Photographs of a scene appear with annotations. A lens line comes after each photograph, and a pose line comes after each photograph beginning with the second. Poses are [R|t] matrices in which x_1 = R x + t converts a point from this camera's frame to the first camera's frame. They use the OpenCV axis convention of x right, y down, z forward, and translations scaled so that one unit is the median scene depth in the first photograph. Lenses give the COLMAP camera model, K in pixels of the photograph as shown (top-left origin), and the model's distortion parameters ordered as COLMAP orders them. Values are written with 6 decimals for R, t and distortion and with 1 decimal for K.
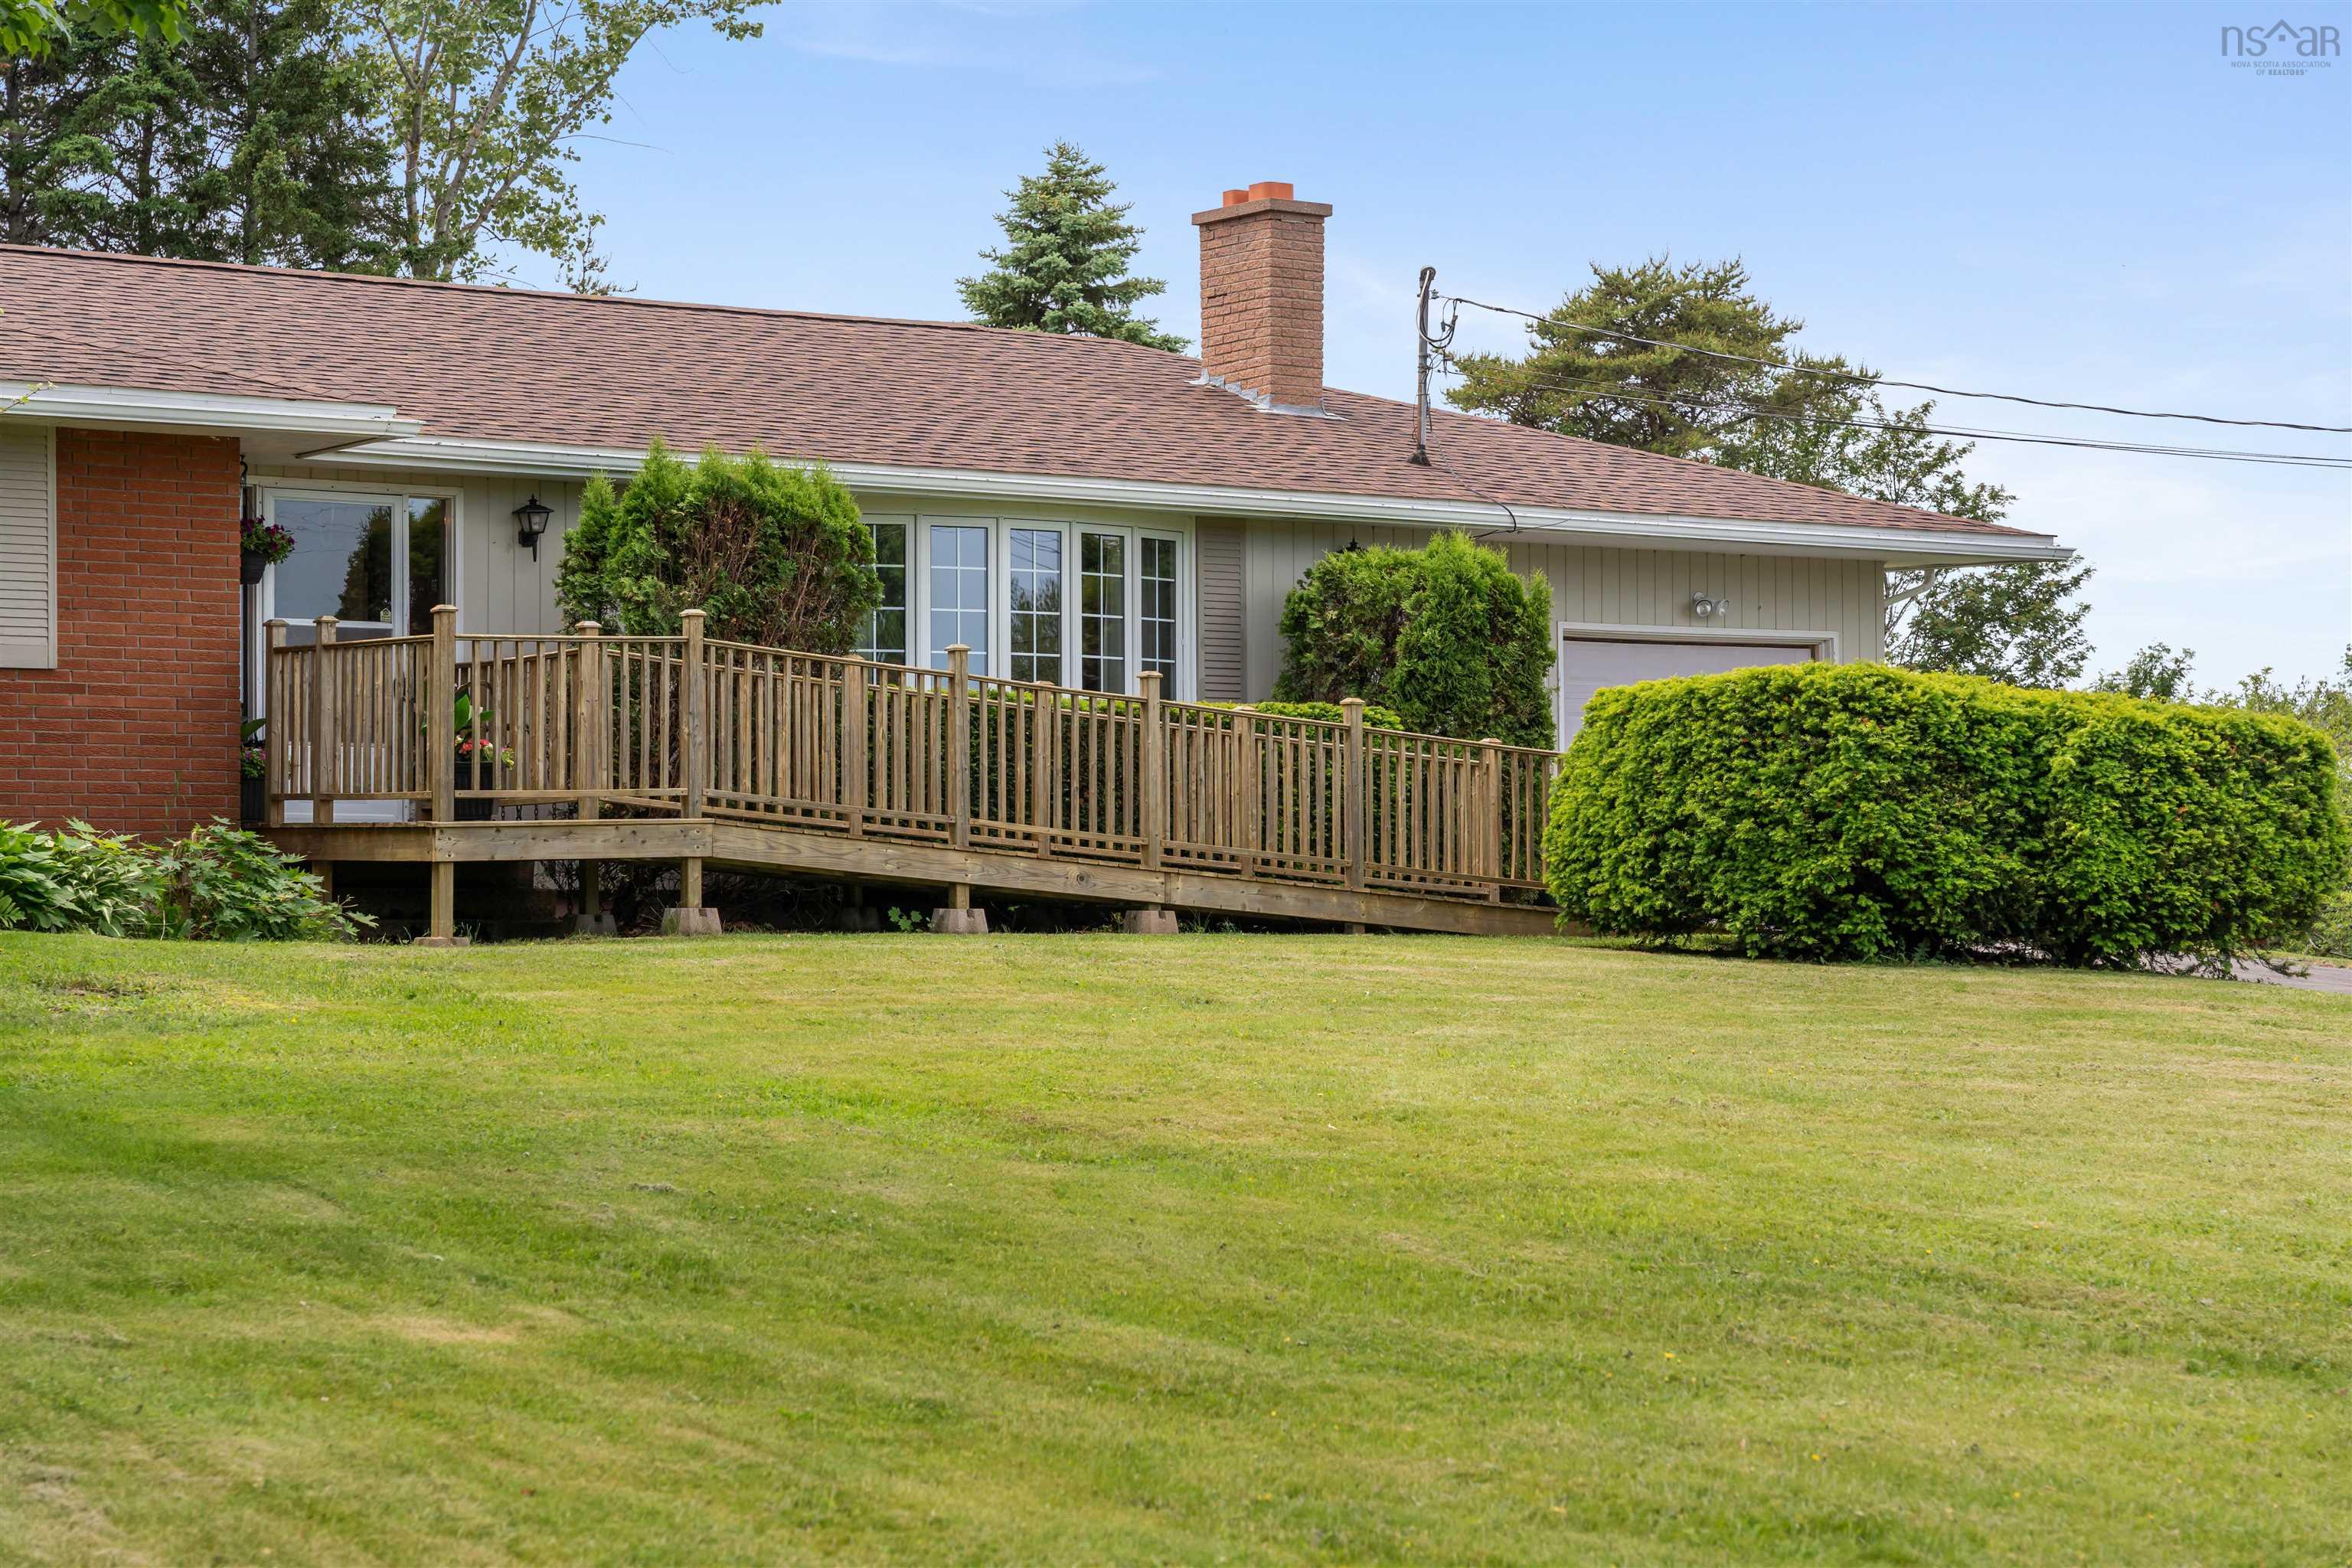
lens RADIAL K [[4686.8, 0, 1175.6], [0, 4686.8, 785.5], [0, 0, 1]] dist [0.057452, 0.000000]
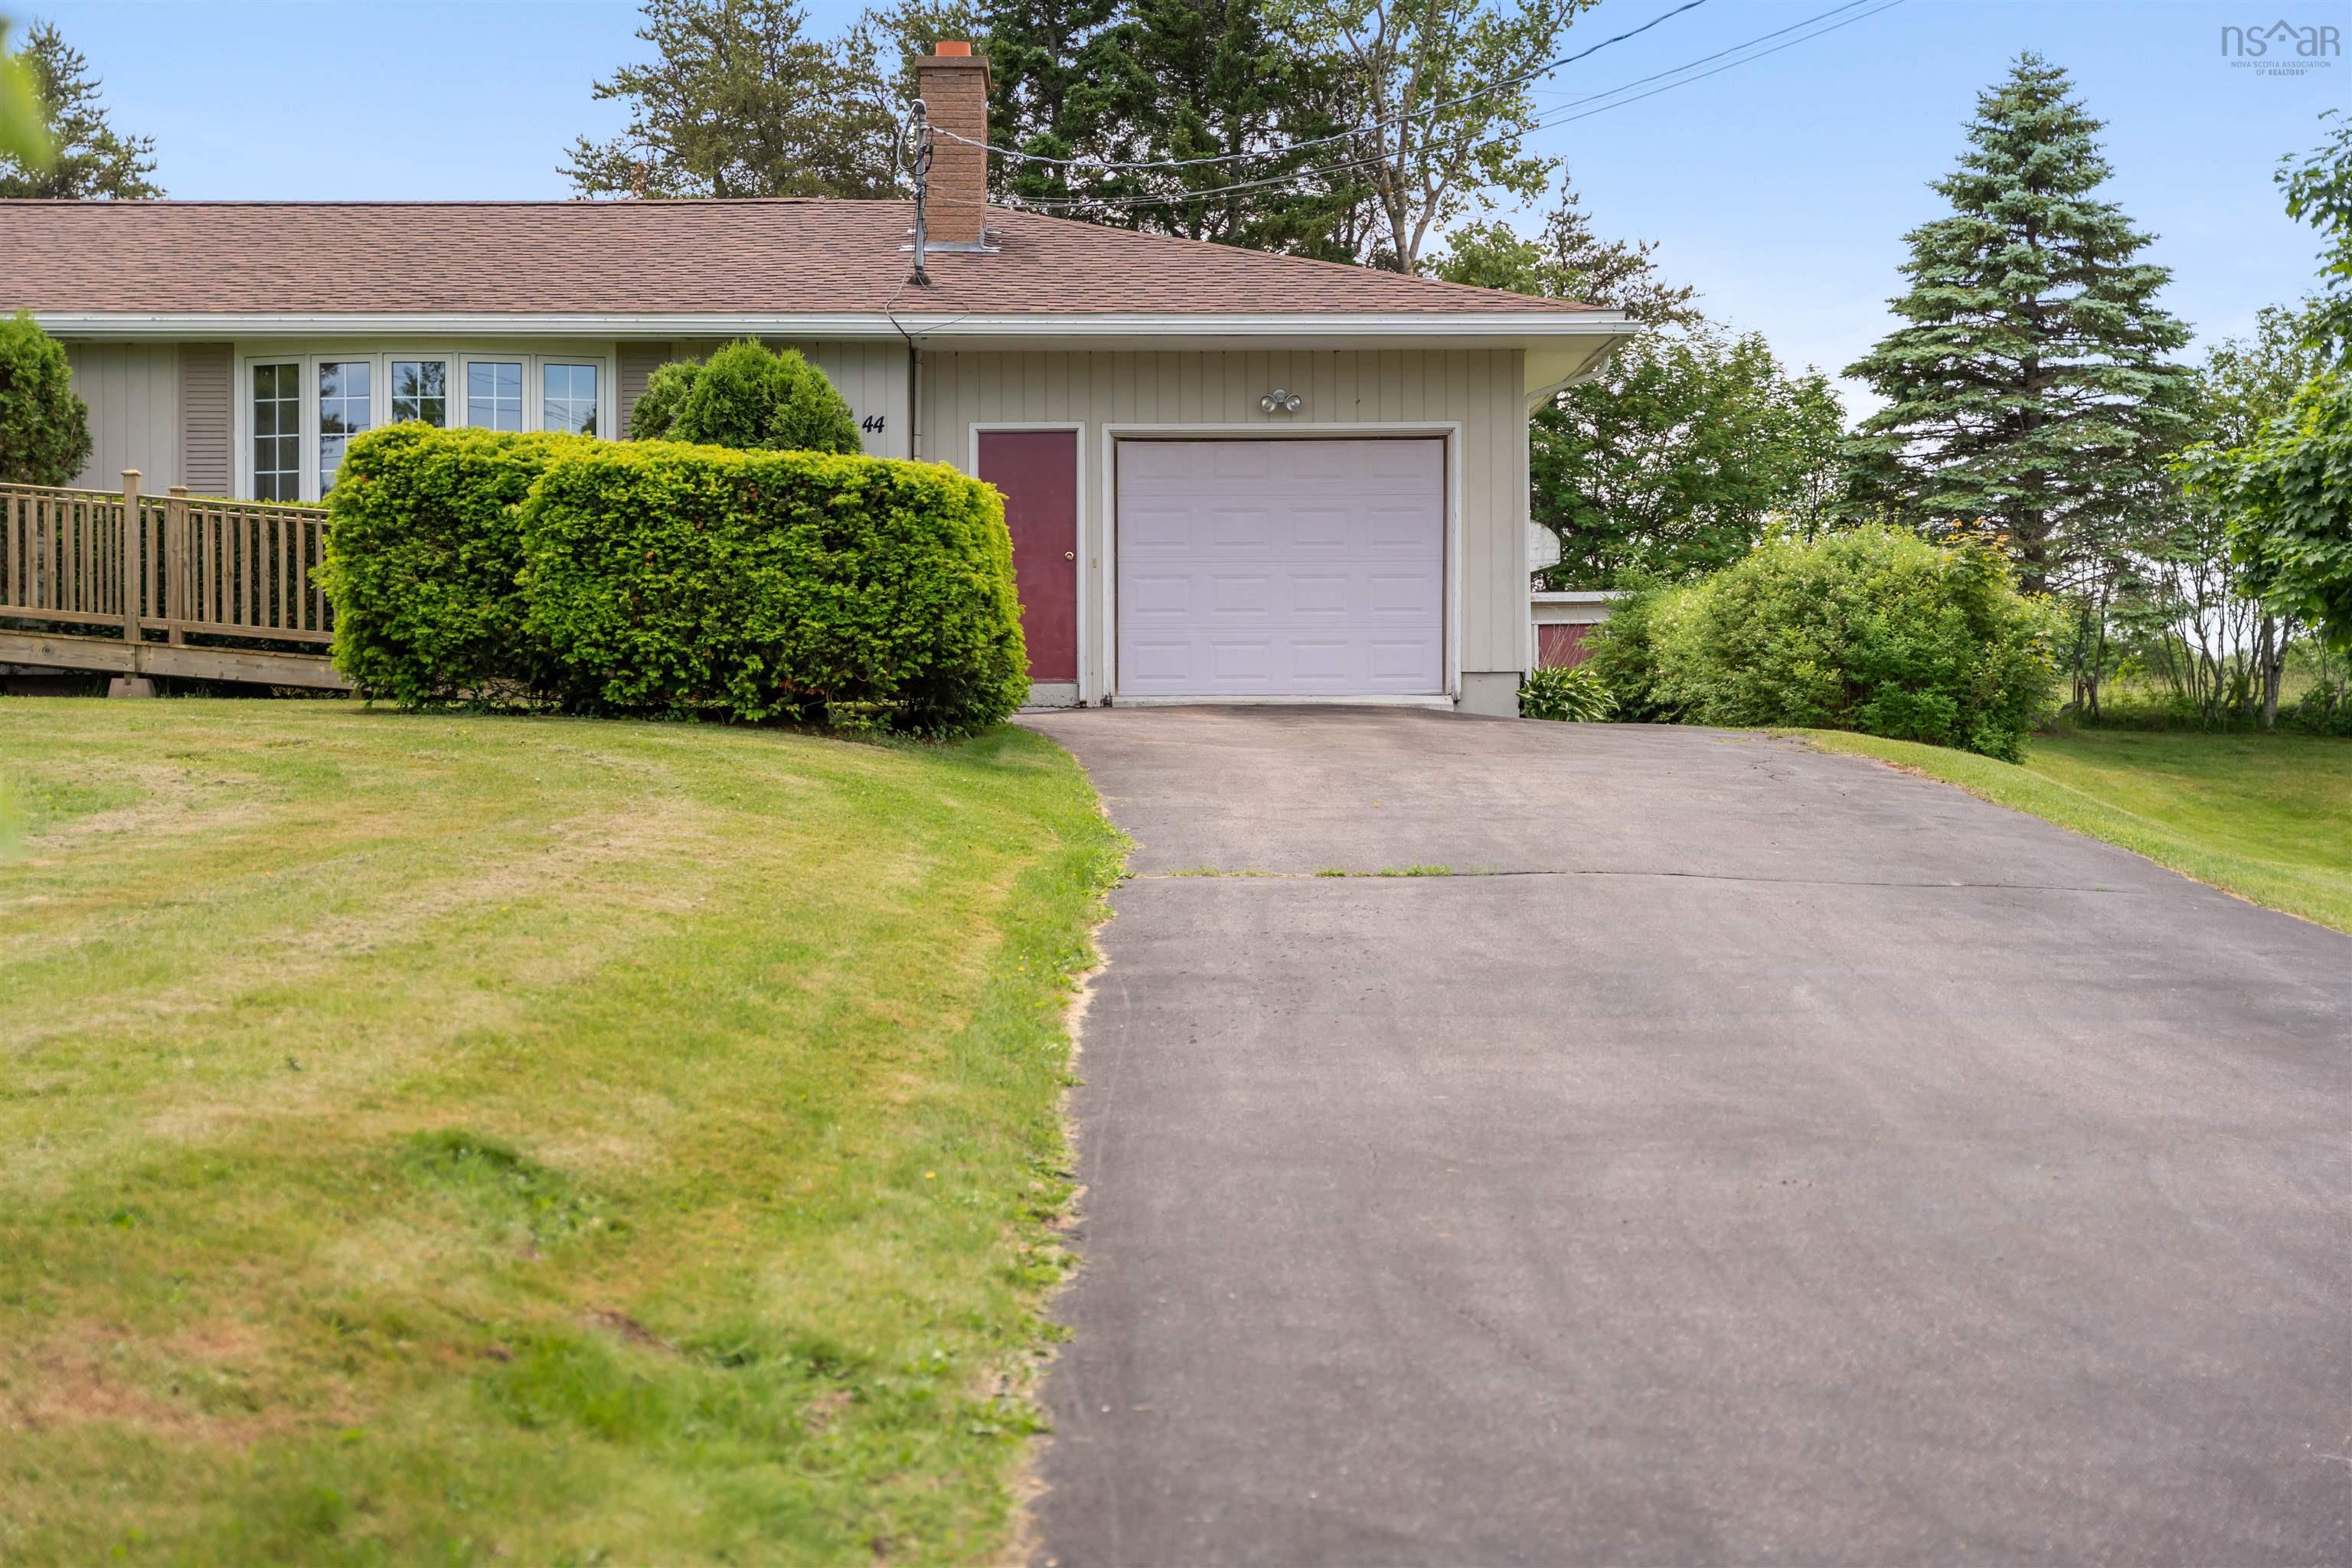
lens RADIAL K [[3603.5, 0, 1175.9], [0, 3603.5, 784.3], [0, 0, 1]] dist [-0.103095, 0.000000]
pose [[0.770886, 0.001953, -0.636971, 0.757599], [0.010979, 0.999806, 0.016353, 0.041095], [0.636879, -0.019600, 0.770715, 0.477385]]
